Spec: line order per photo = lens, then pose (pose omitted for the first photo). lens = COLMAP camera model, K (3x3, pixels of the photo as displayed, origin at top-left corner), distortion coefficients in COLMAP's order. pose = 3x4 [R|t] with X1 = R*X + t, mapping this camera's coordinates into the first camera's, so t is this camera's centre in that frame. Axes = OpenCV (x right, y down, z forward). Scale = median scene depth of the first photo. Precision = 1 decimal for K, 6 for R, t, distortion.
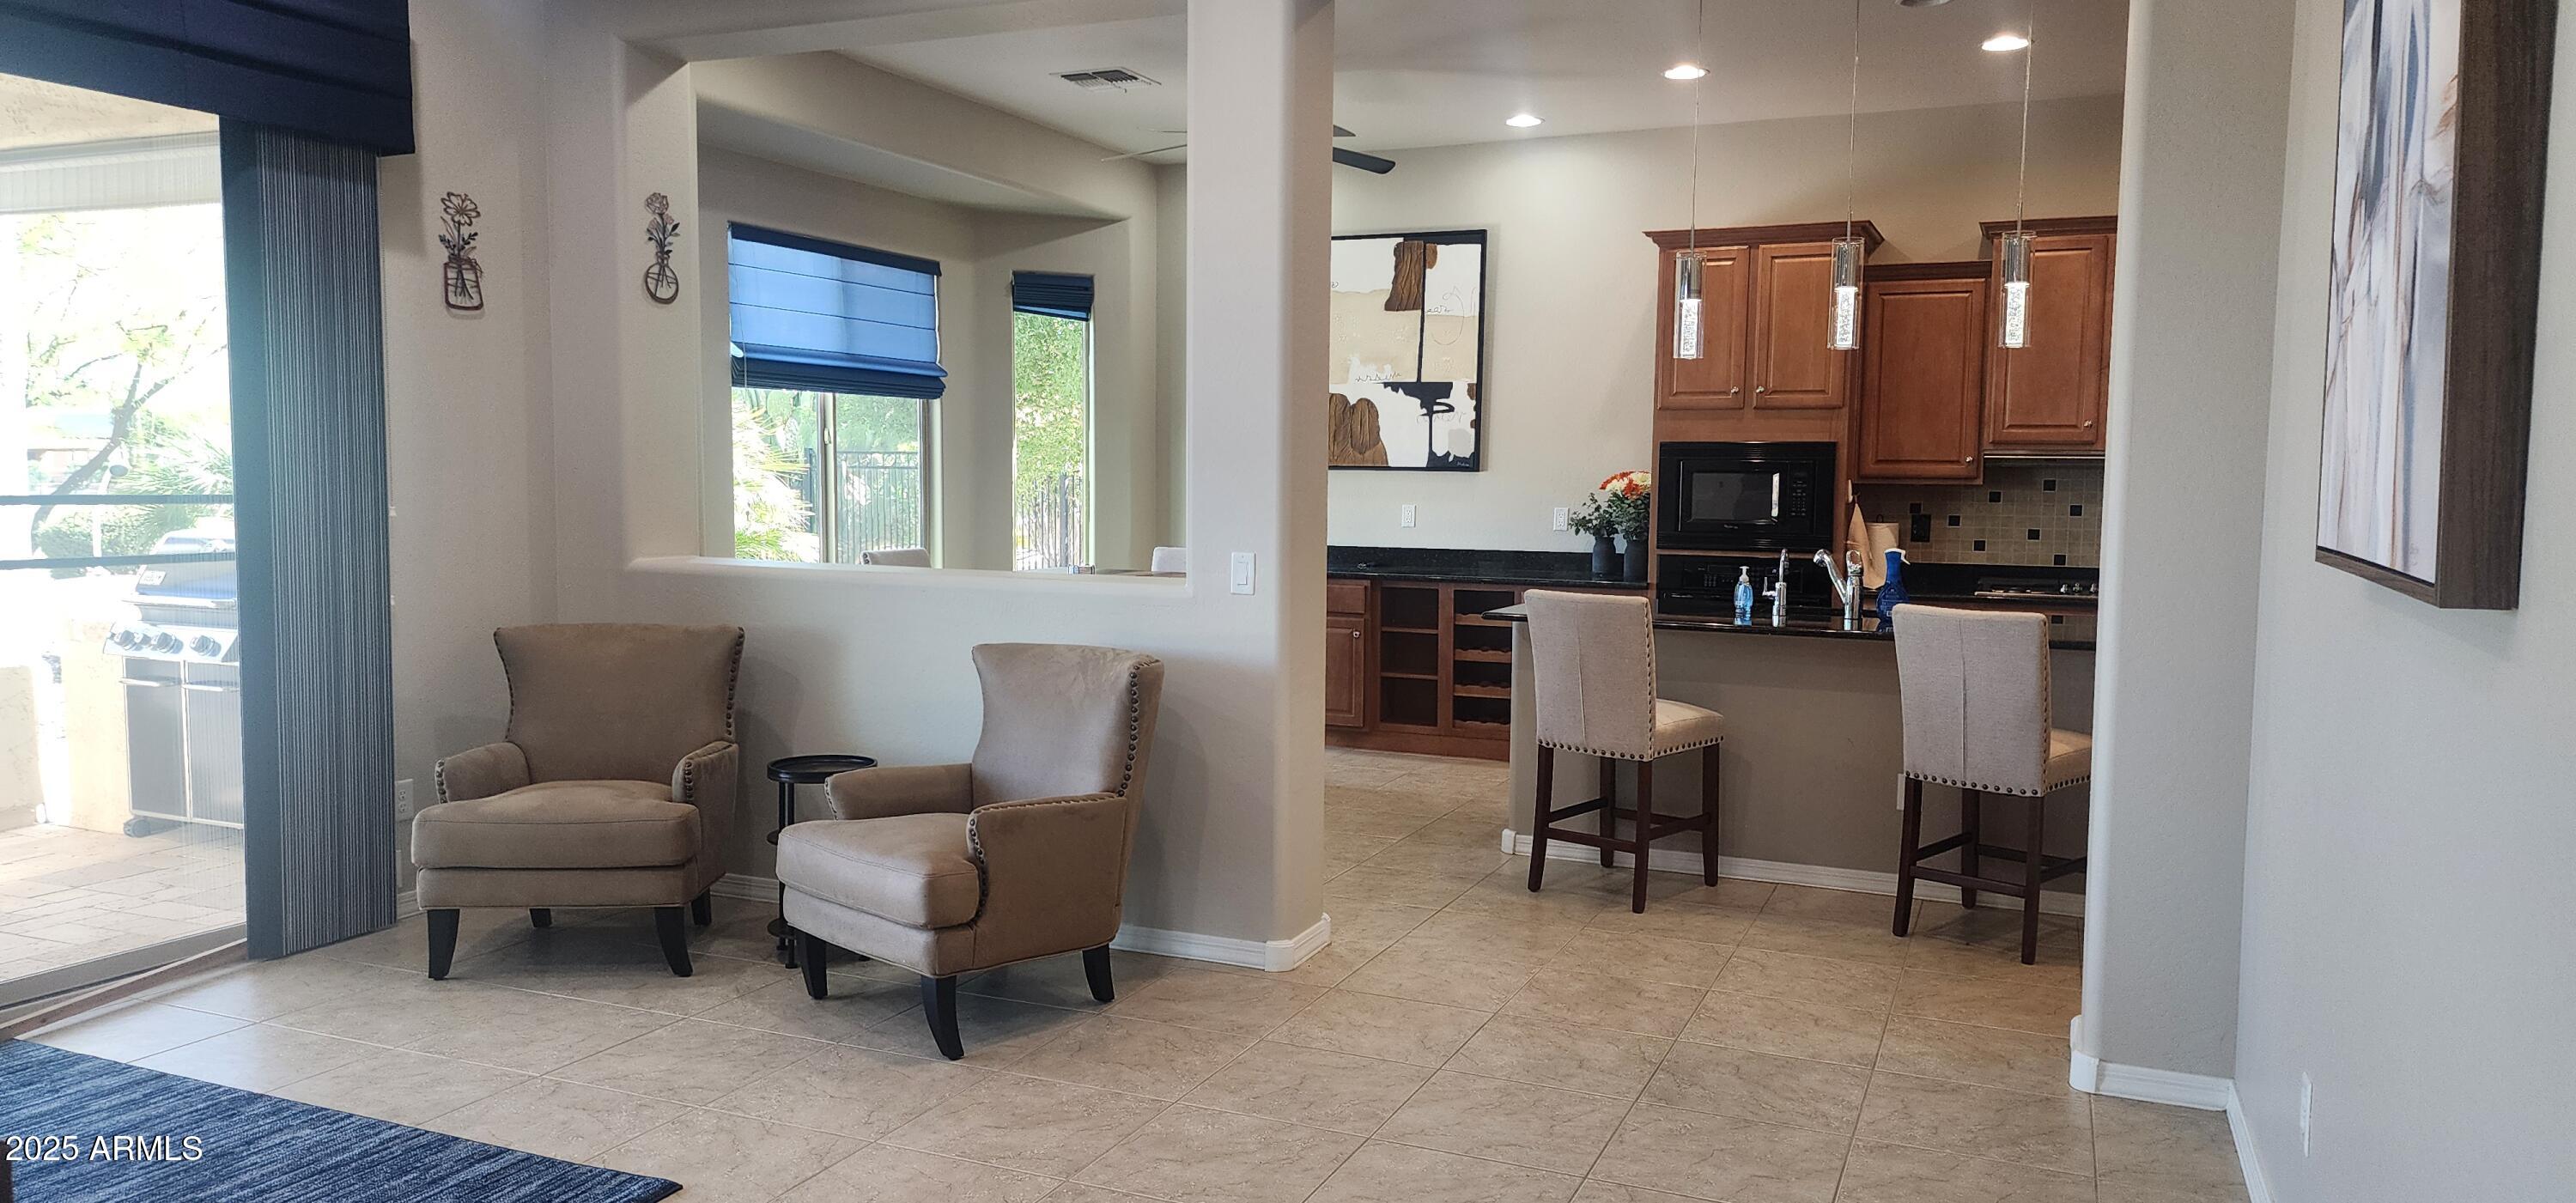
lens RADIAL K [[1712.9, 0, 1288.0], [0, 1712.9, 601.5], [0, 0, 1]] dist [0.176484, -0.331134]
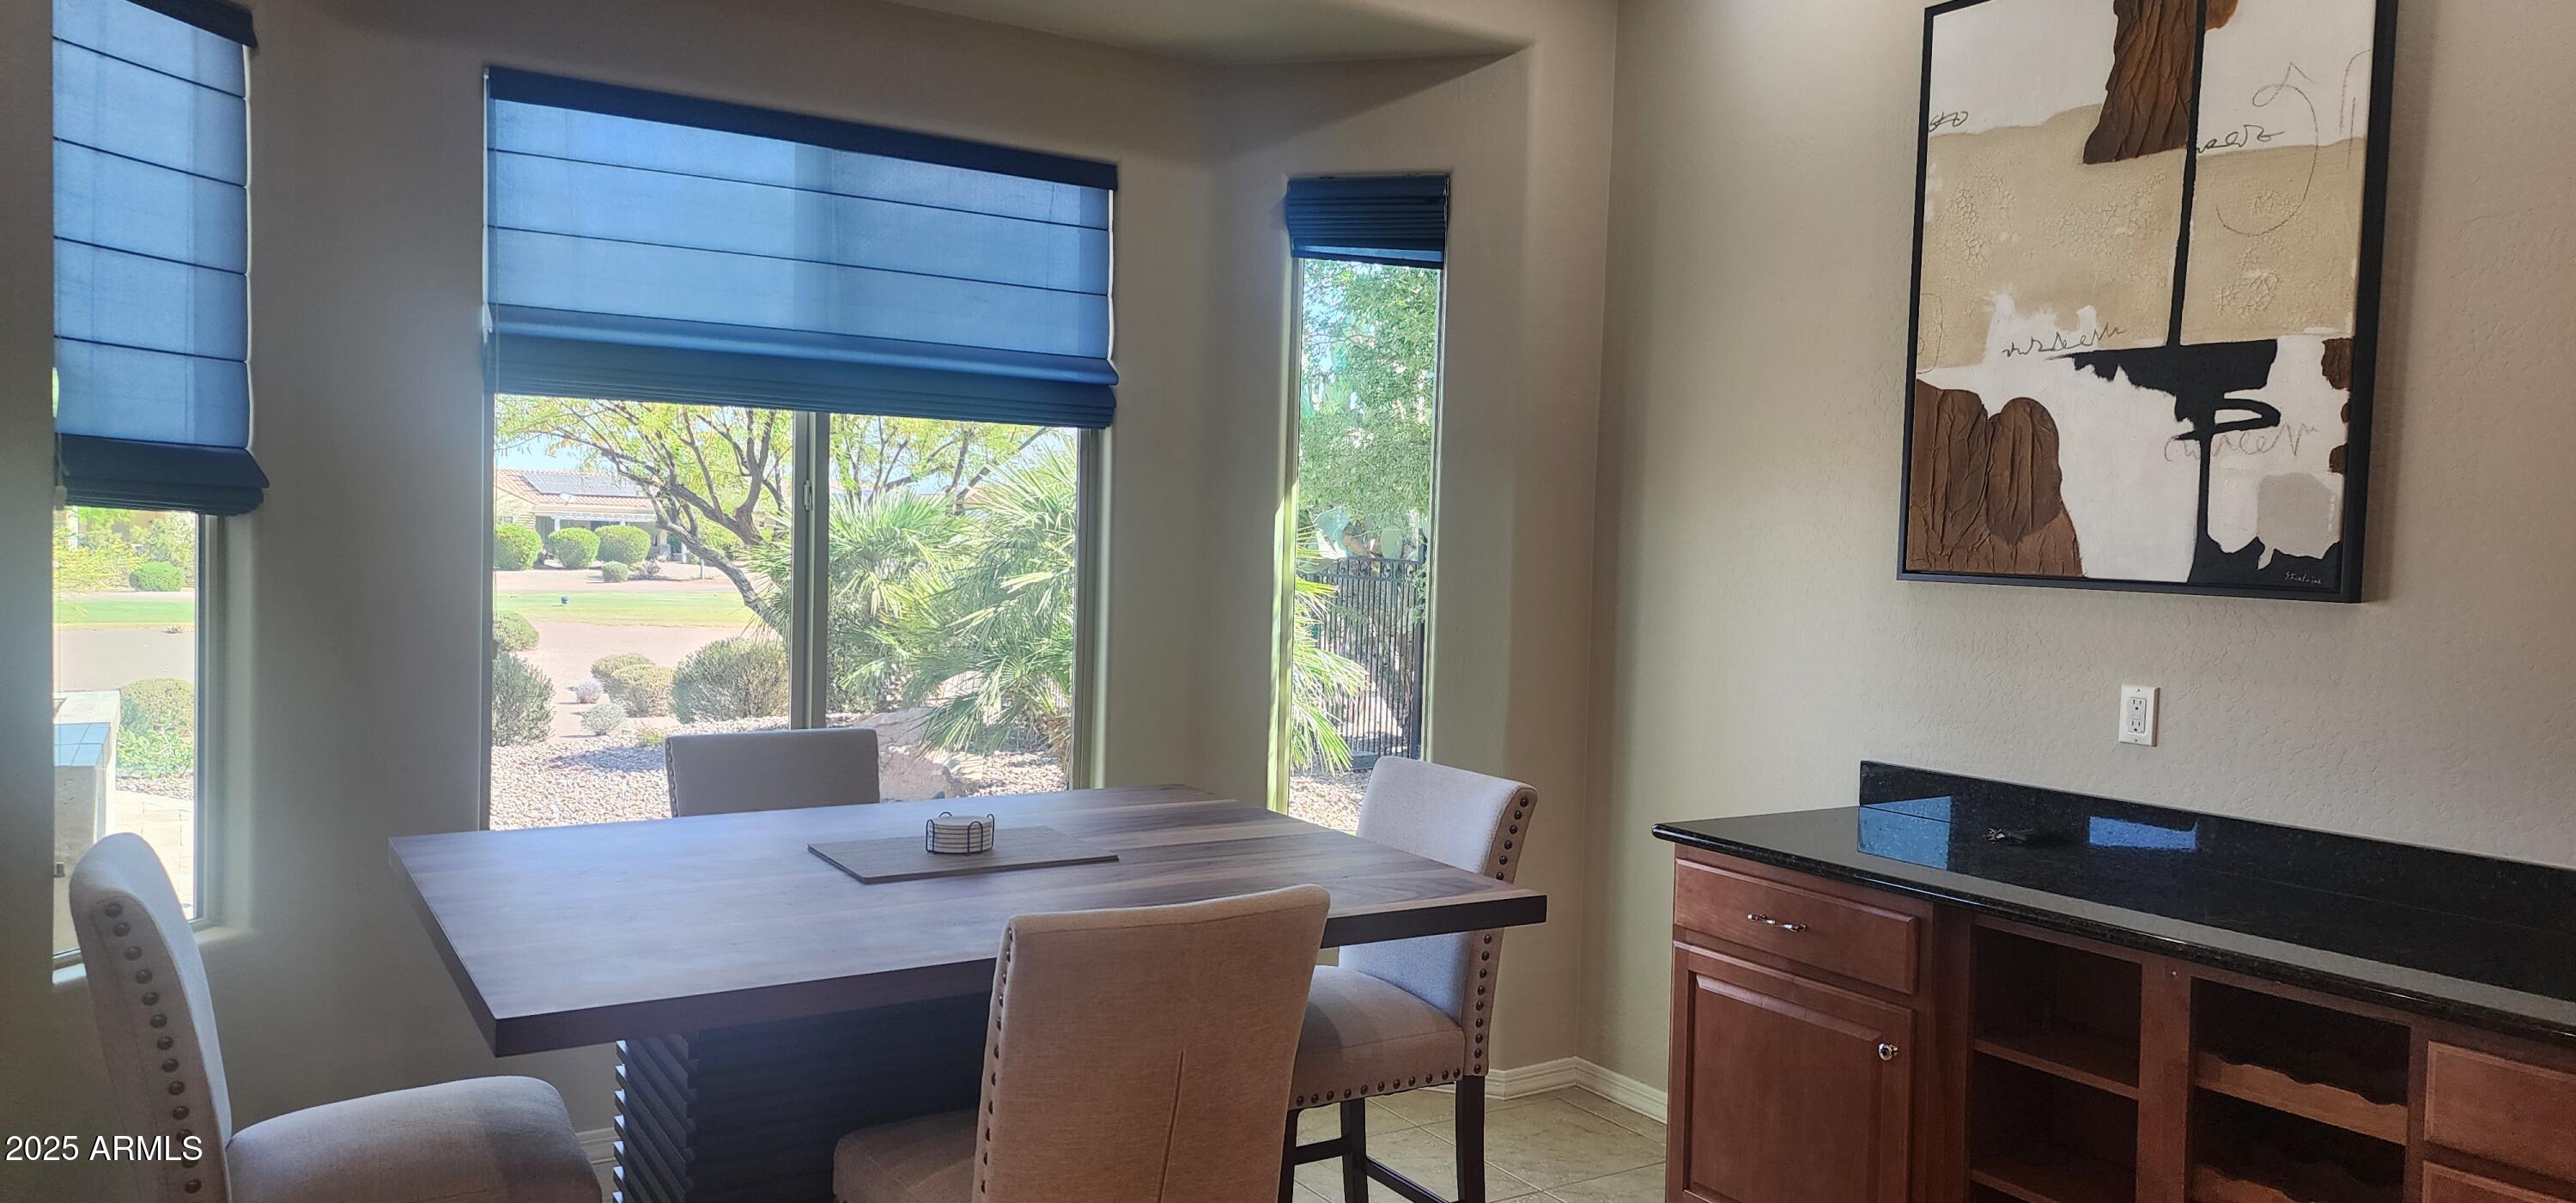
lens RADIAL K [[1722.6, 0, 1263.8], [0, 1722.6, 592.0], [0, 0, 1]] dist [0.068510, -0.050211]
pose [[0.826164, 0.031540, -0.562546, 0.143685], [-0.062171, 0.997438, -0.035382, -0.058906], [0.559989, 0.064205, 0.826009, 0.676733]]
